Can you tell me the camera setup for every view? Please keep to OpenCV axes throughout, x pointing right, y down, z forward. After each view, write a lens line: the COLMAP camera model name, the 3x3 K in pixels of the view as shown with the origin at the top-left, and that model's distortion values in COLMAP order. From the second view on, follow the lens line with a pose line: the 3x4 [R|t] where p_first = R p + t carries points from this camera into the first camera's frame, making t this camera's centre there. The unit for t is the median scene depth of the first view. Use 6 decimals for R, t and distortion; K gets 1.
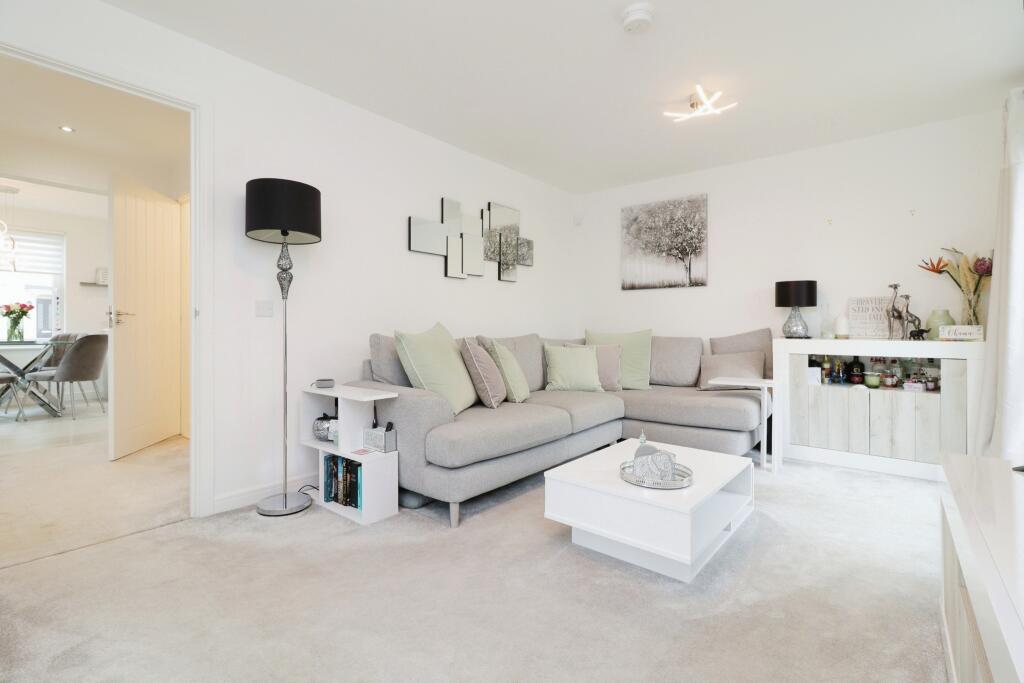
lens RADIAL K [[473.4, 0, 511.1], [0, 473.4, 333.7], [0, 0, 1]] dist [-0.002774, -0.000304]
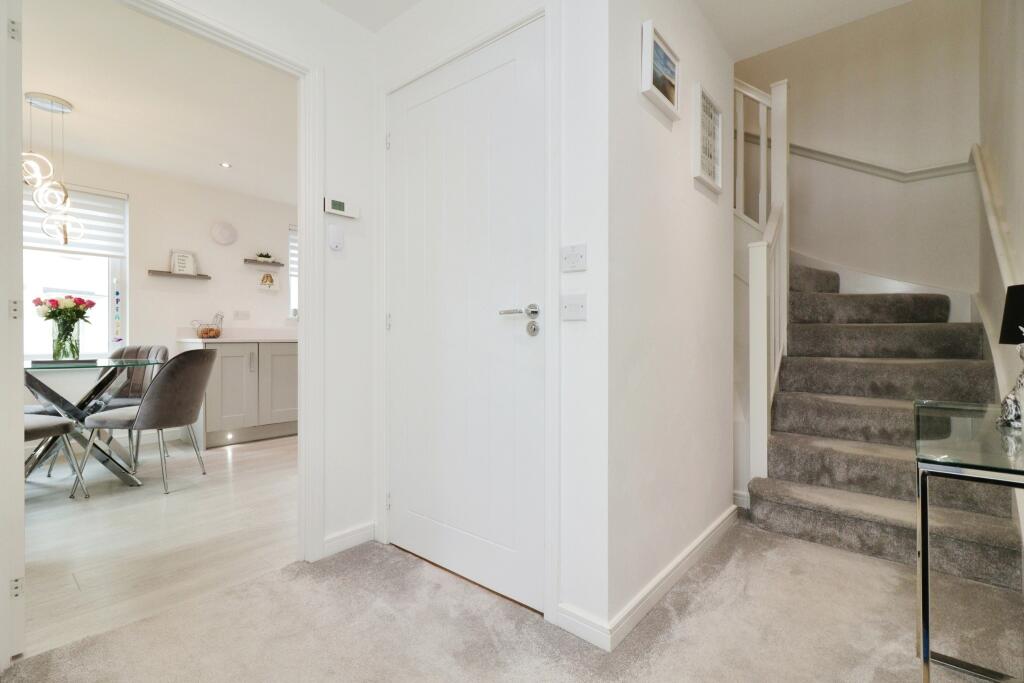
lens RADIAL K [[473.4, 0, 512.2], [0, 473.4, 343.8], [0, 0, 1]] dist [-0.002774, -0.000304]
pose [[0.999991, 0.003439, -0.002401, -0.479878], [-0.003431, 0.999988, 0.003484, -0.009032], [0.002413, -0.003476, 0.999991, 0.398888]]
